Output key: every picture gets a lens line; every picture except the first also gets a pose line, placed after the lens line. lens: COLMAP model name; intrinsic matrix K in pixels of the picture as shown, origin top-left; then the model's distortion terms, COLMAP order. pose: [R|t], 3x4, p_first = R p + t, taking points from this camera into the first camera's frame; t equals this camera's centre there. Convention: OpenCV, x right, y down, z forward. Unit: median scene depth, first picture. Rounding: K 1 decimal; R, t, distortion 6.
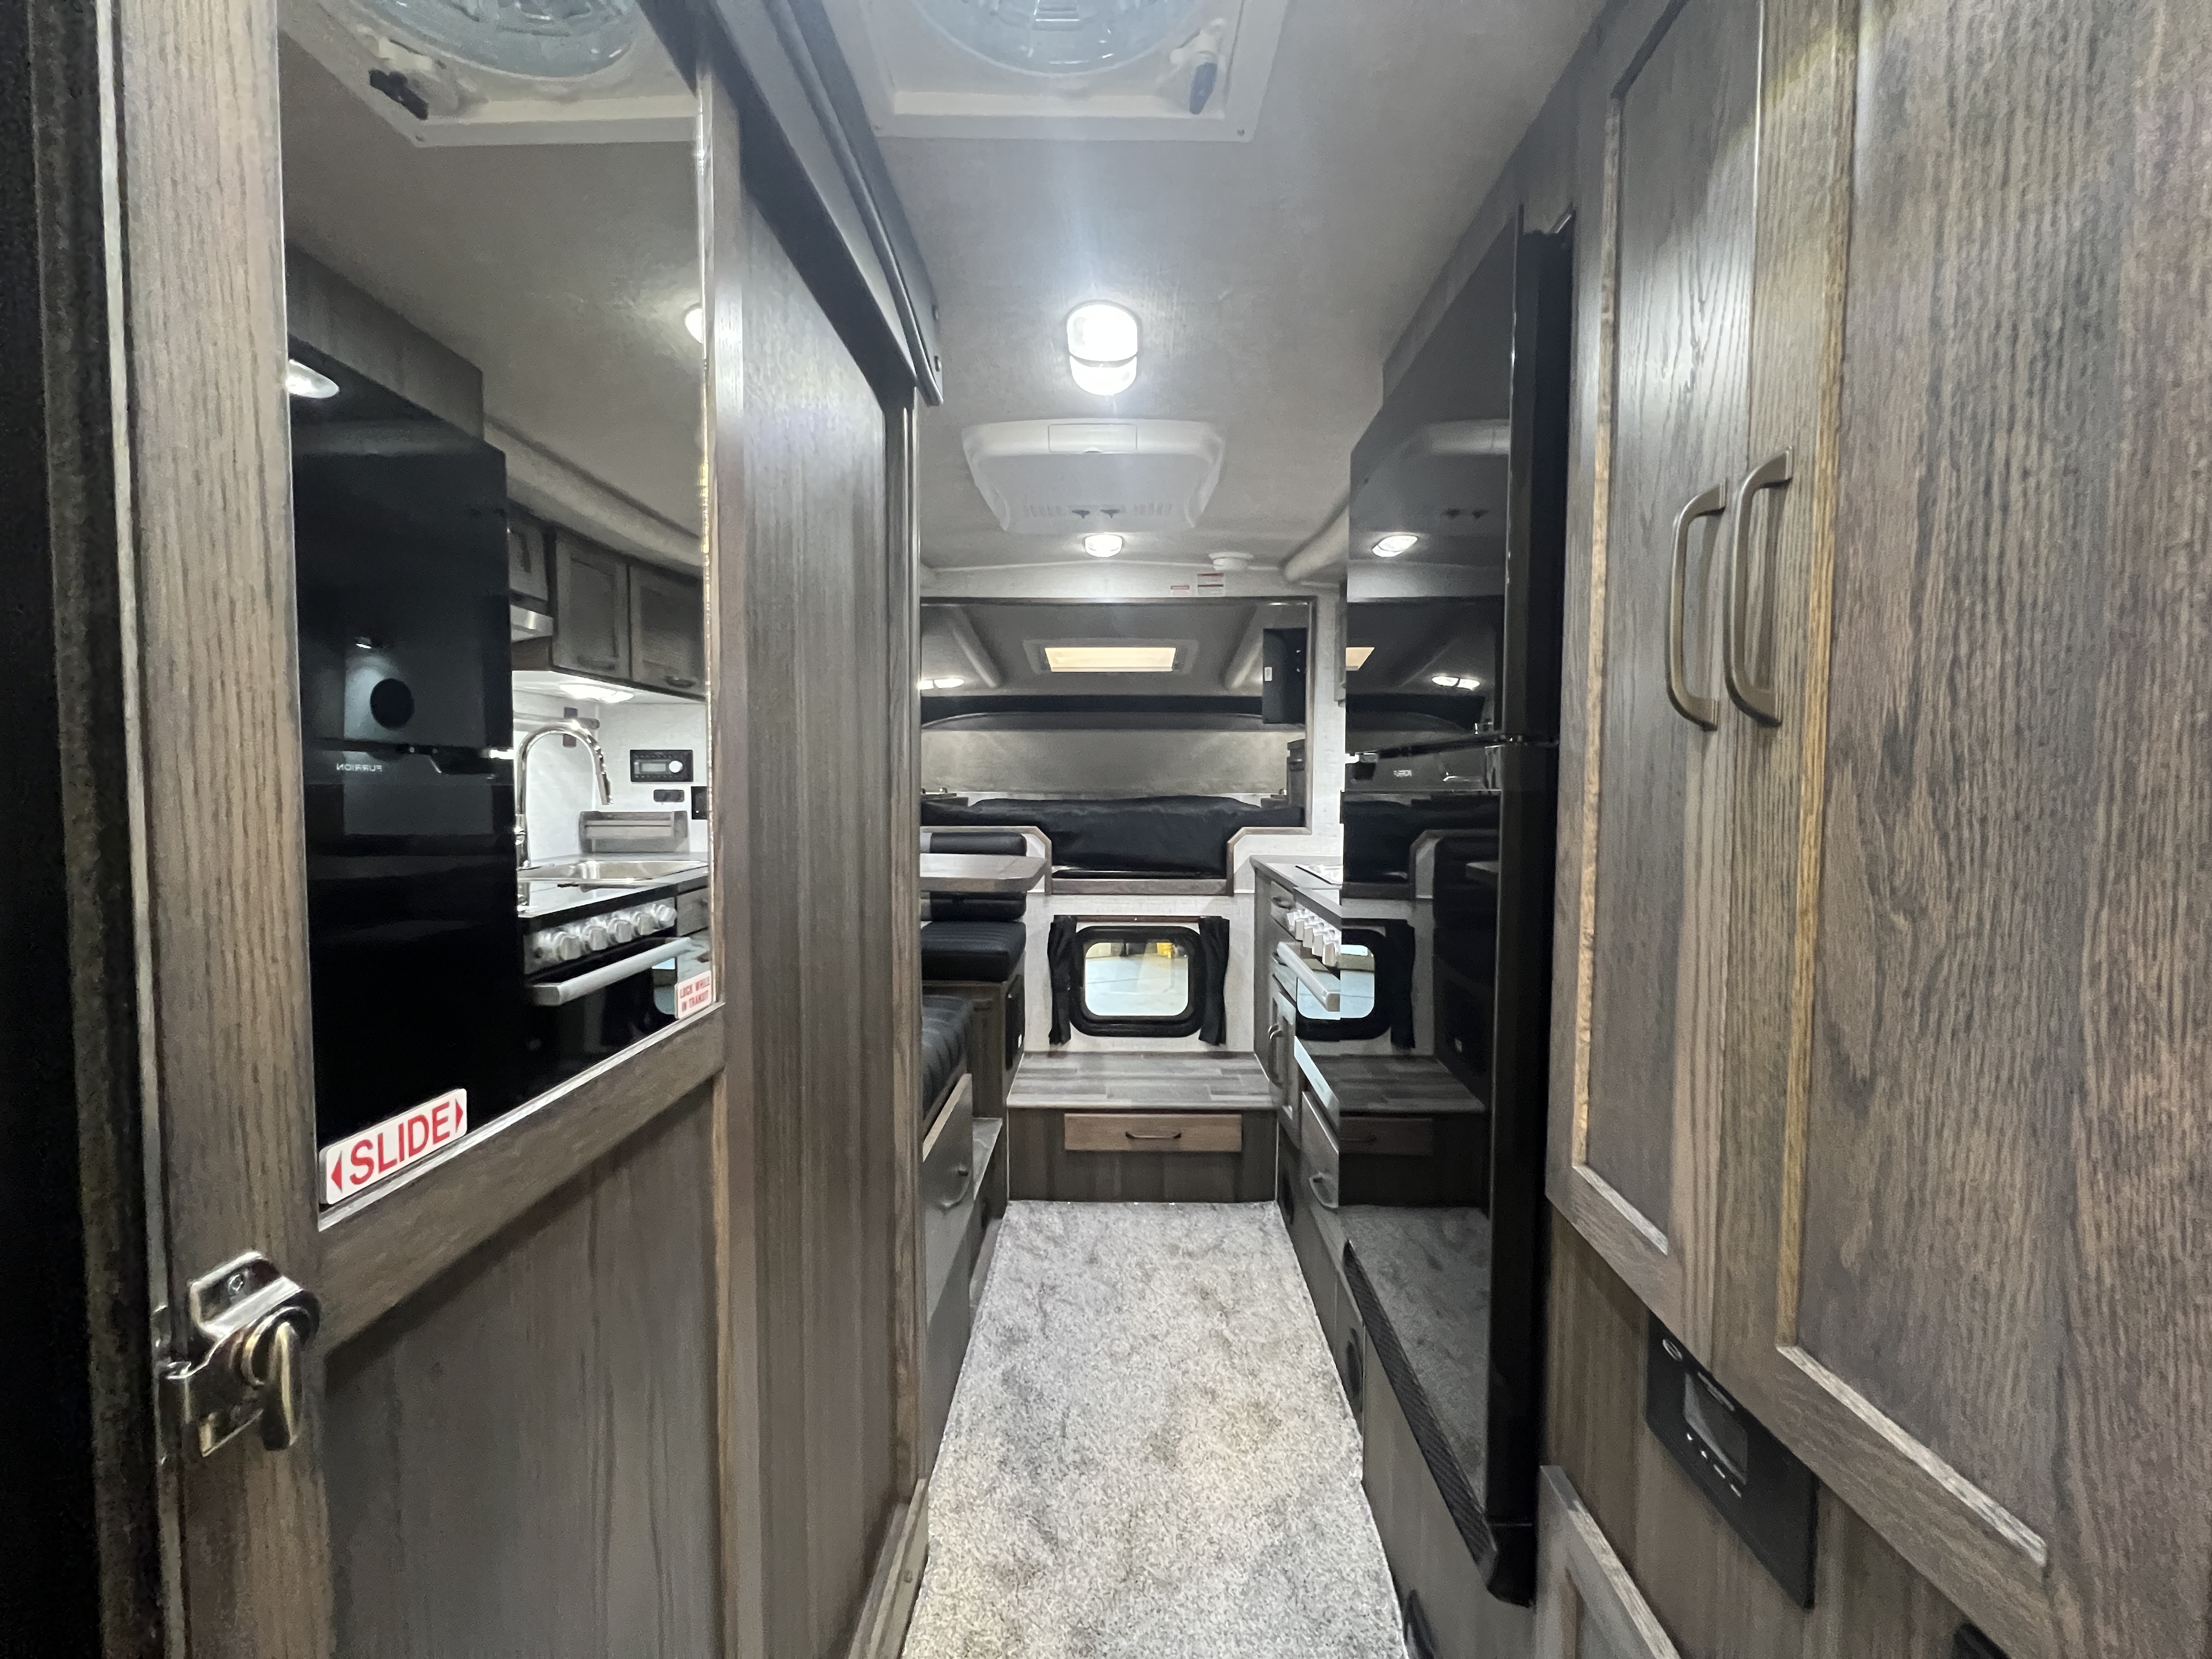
lens RADIAL K [[889.2, 0, 1104.8], [0, 889.2, 829.0], [0, 0, 1]] dist [-0.002559, -0.000519]
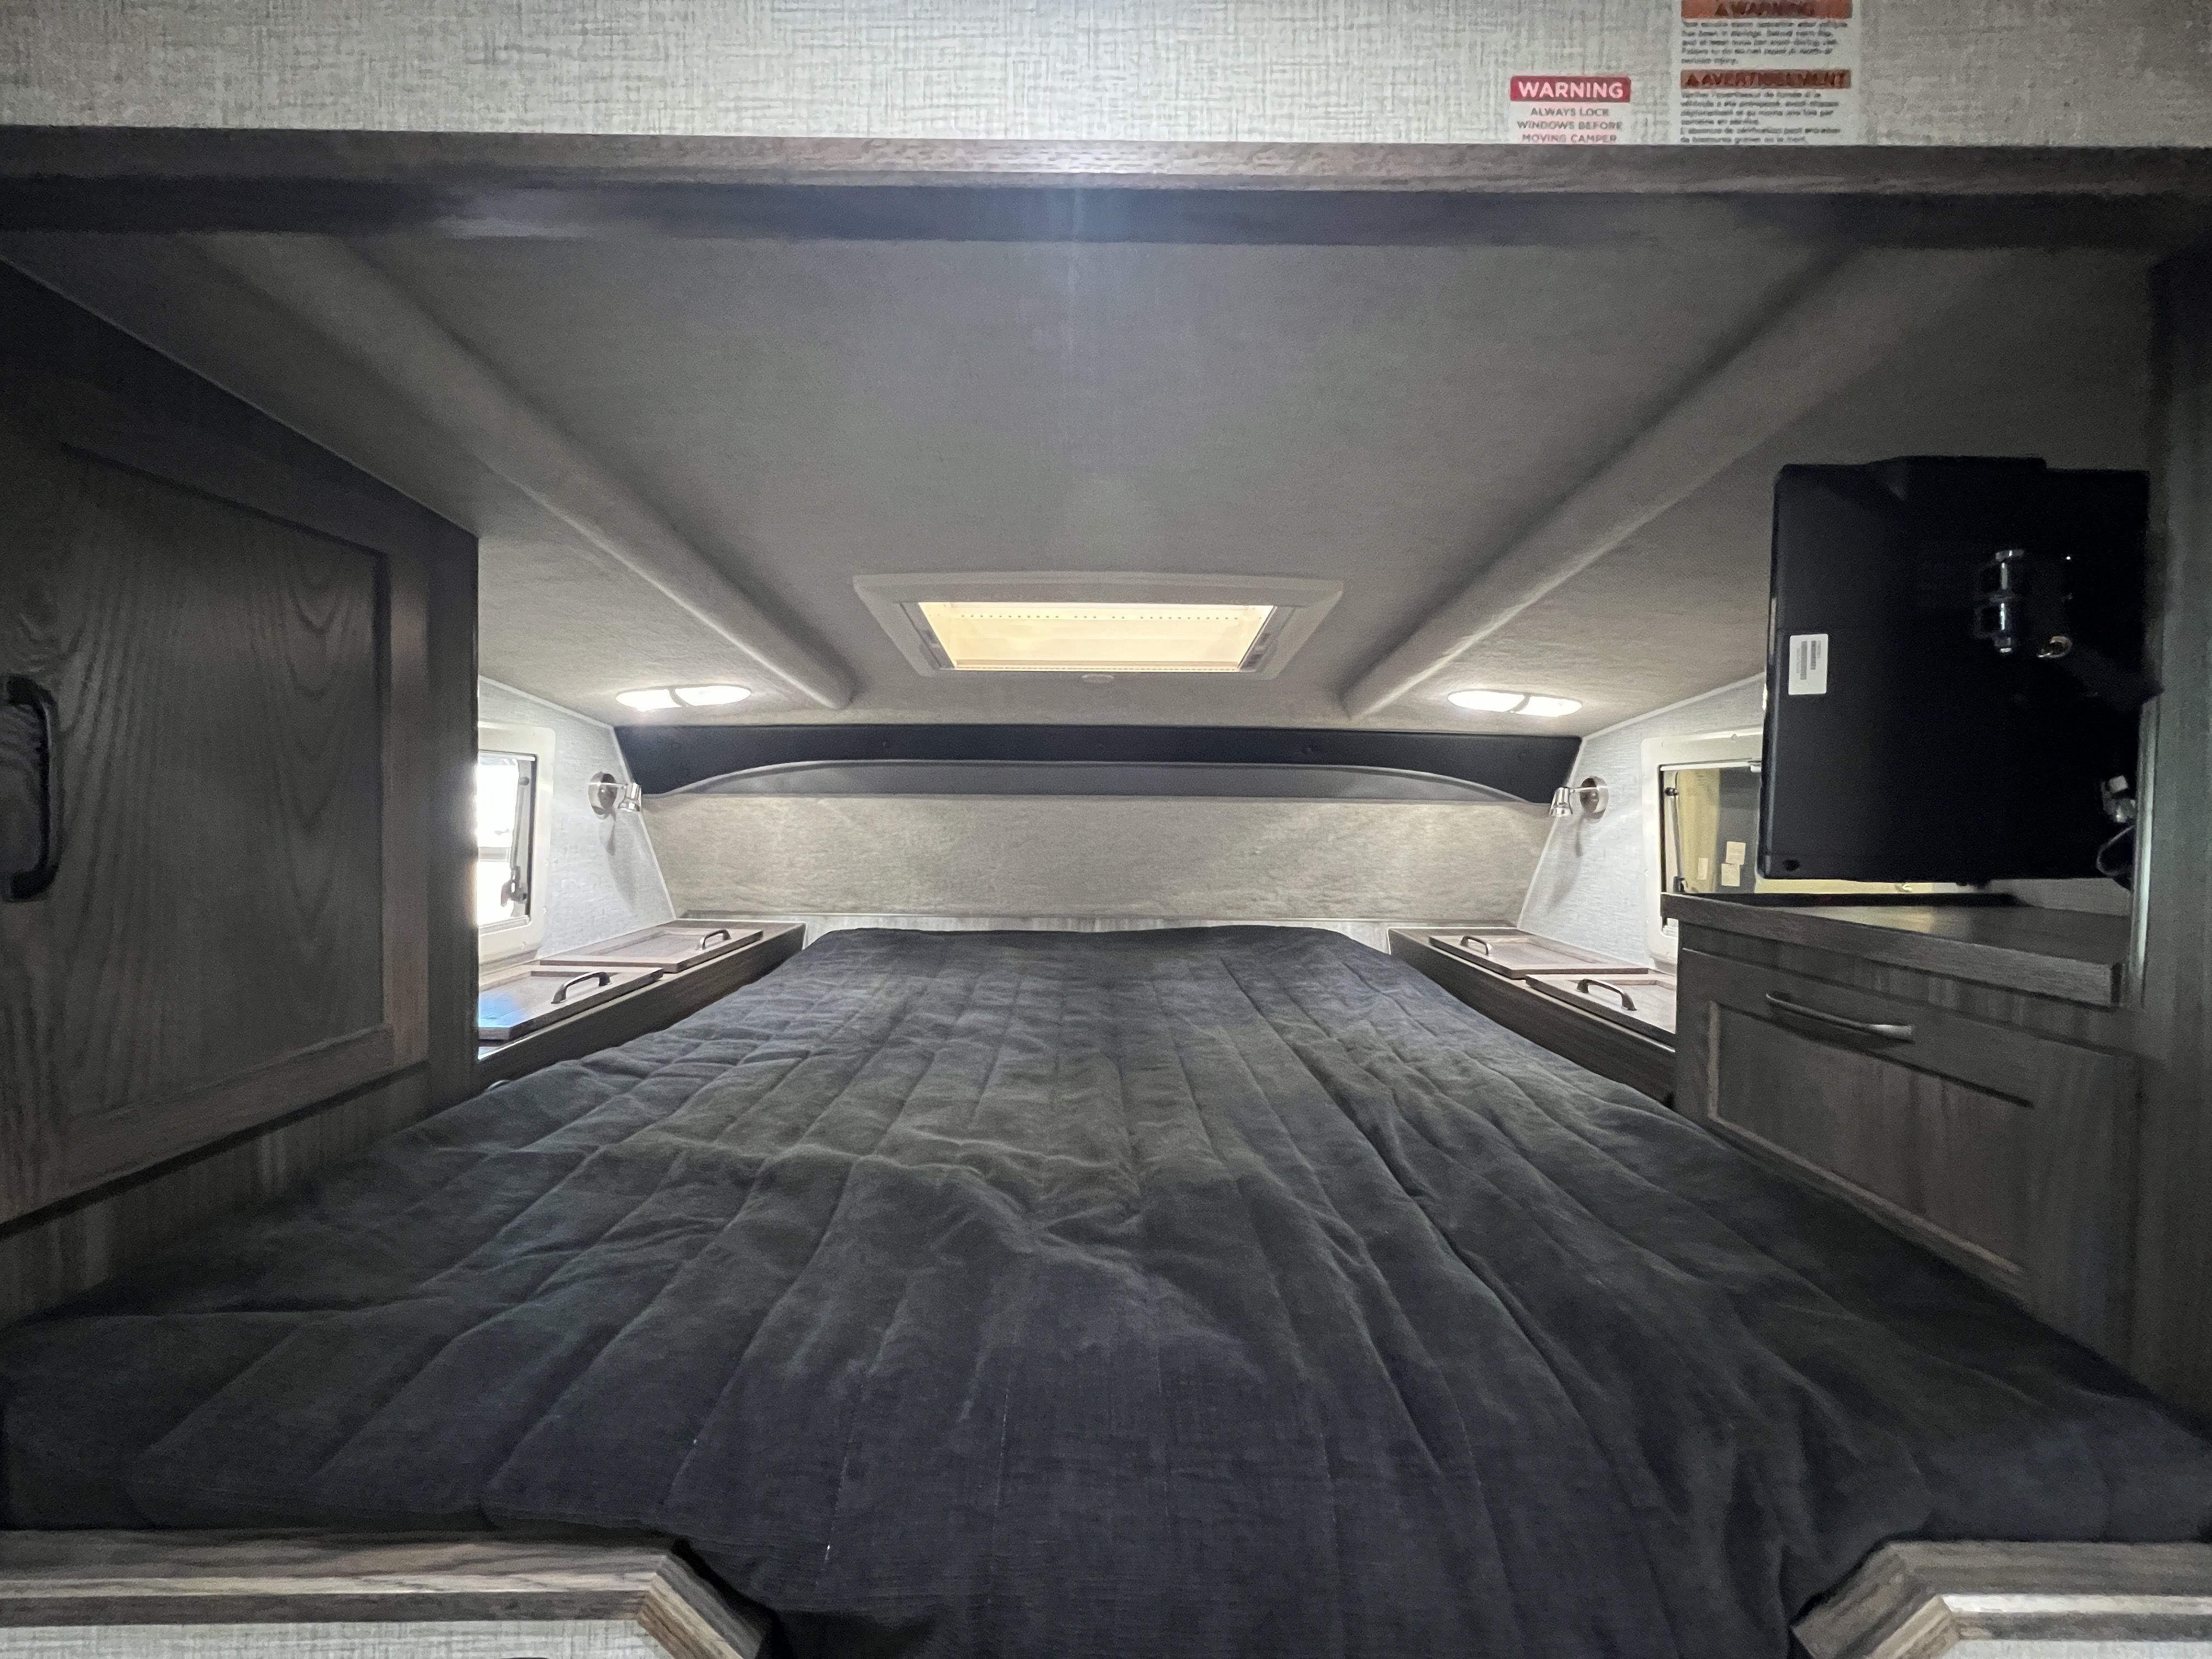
lens RADIAL K [[889.2, 0, 1109.1], [0, 889.2, 825.4], [0, 0, 1]] dist [-0.002559, -0.000519]
pose [[0.999497, 0.006125, 0.031105, 0.001507], [-0.005282, 0.999618, -0.027124, -0.089174], [-0.031259, 0.026946, 0.999148, 0.556800]]
